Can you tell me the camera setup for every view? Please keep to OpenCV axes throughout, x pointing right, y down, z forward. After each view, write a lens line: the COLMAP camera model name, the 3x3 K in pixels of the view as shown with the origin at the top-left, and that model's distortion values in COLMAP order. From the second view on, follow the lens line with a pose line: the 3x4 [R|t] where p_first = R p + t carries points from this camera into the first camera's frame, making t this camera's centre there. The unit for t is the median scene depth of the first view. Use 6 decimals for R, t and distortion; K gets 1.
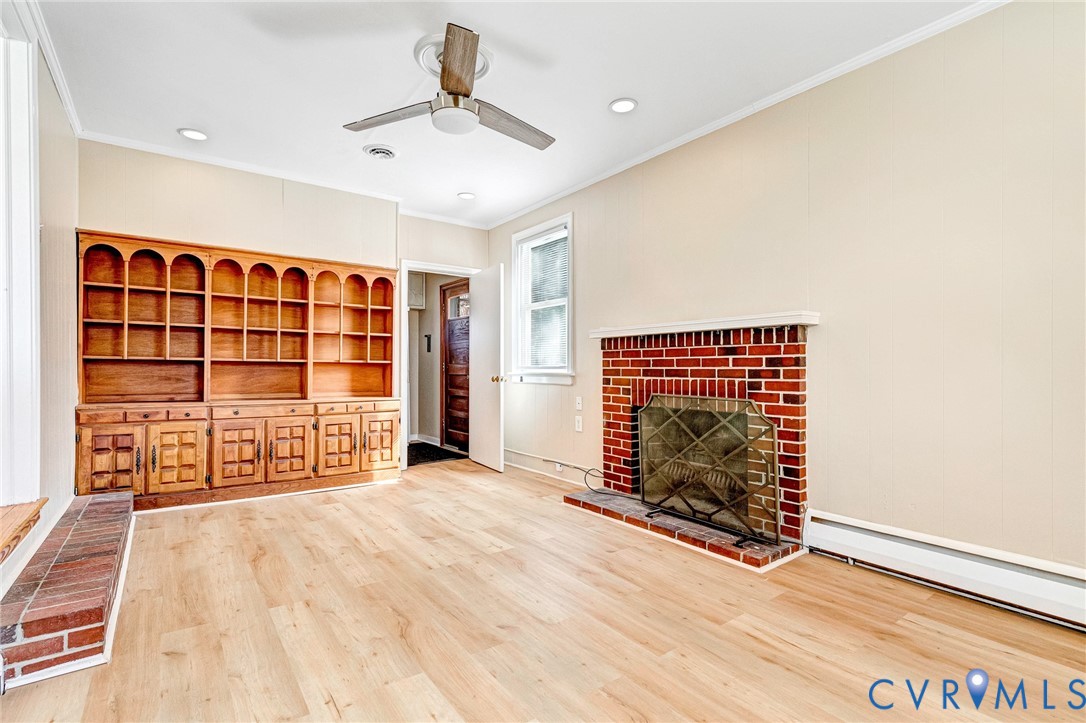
lens RADIAL K [[507.2, 0, 548.4], [0, 507.2, 362.8], [0, 0, 1]] dist [0.003156, -0.000145]
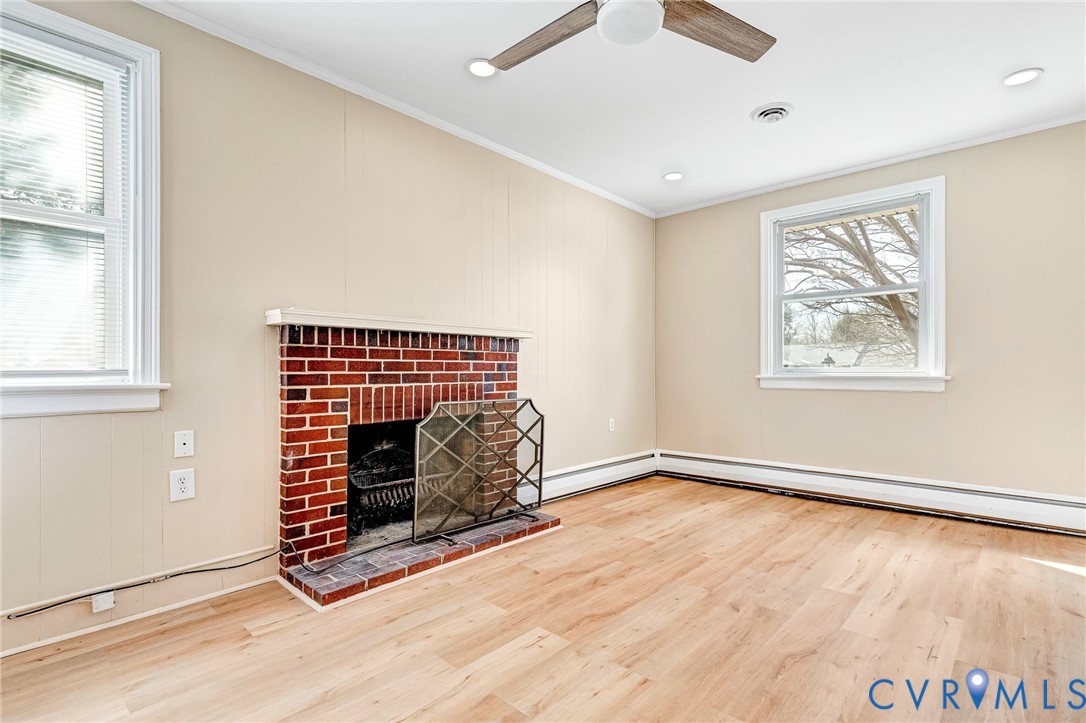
lens RADIAL K [[517.7, 0, 540.4], [0, 517.7, 365.2], [0, 0, 1]] dist [0.009630, -0.000358]
pose [[-0.179767, 0.012217, 0.983633, -0.641189], [-0.005957, 0.999891, -0.013508, 0.008379], [-0.983691, -0.008288, -0.179675, 0.928982]]
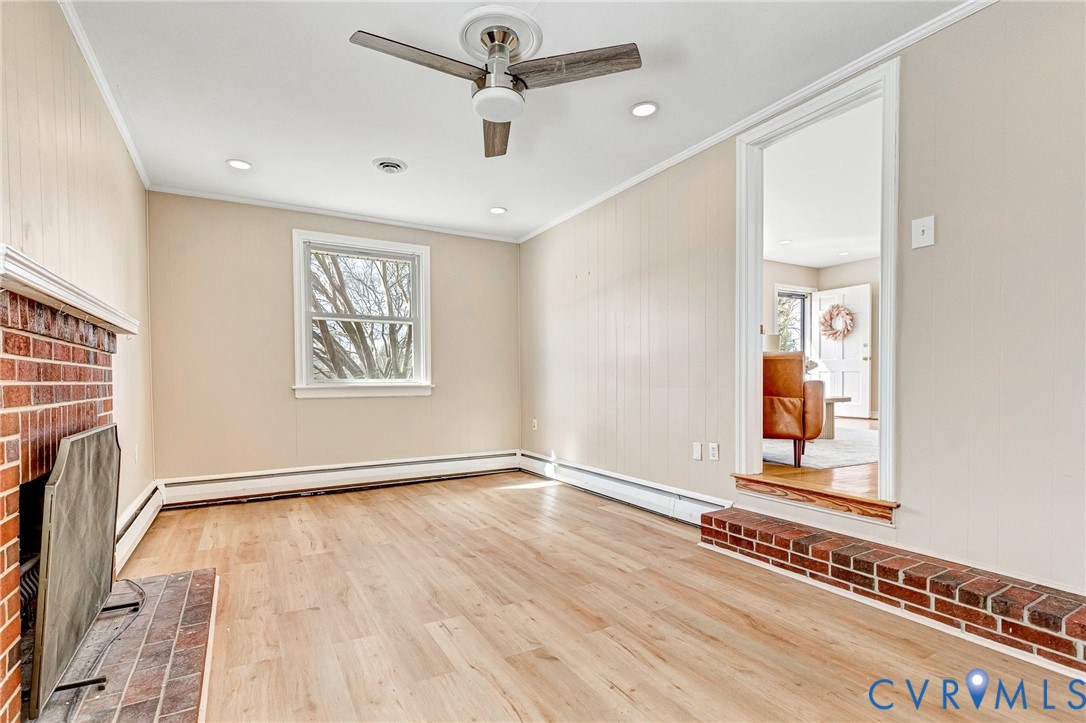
lens RADIAL K [[523.7, 0, 545.9], [0, 523.7, 389.8], [0, 0, 1]] dist [0.003938, 0.000149]
pose [[-0.993638, 0.004052, 0.112550, -0.271541], [0.005055, 0.999950, 0.008630, 0.013861], [-0.112509, 0.009144, -0.993609, 1.426284]]
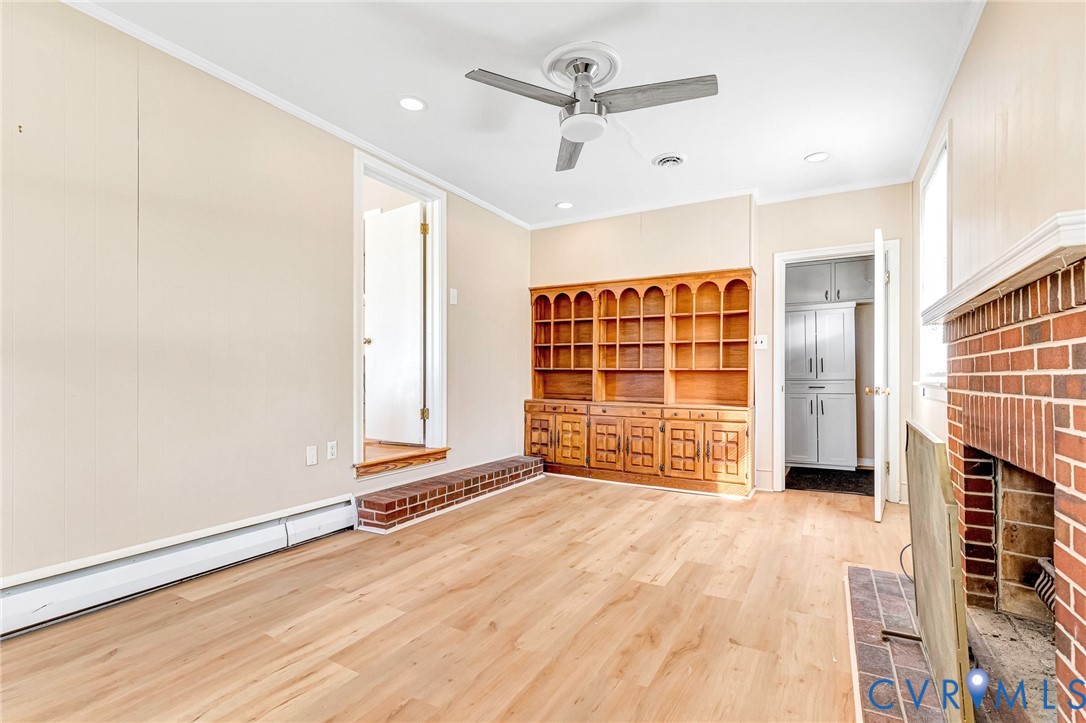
lens RADIAL K [[506.1, 0, 542.1], [0, 506.1, 369.1], [0, 0, 1]] dist [0.009347, -0.000014]
pose [[0.403498, -0.012892, -0.914890, 0.518939], [0.007869, 0.999913, -0.010620, 0.006953], [0.914947, -0.002914, 0.403564, 0.388555]]
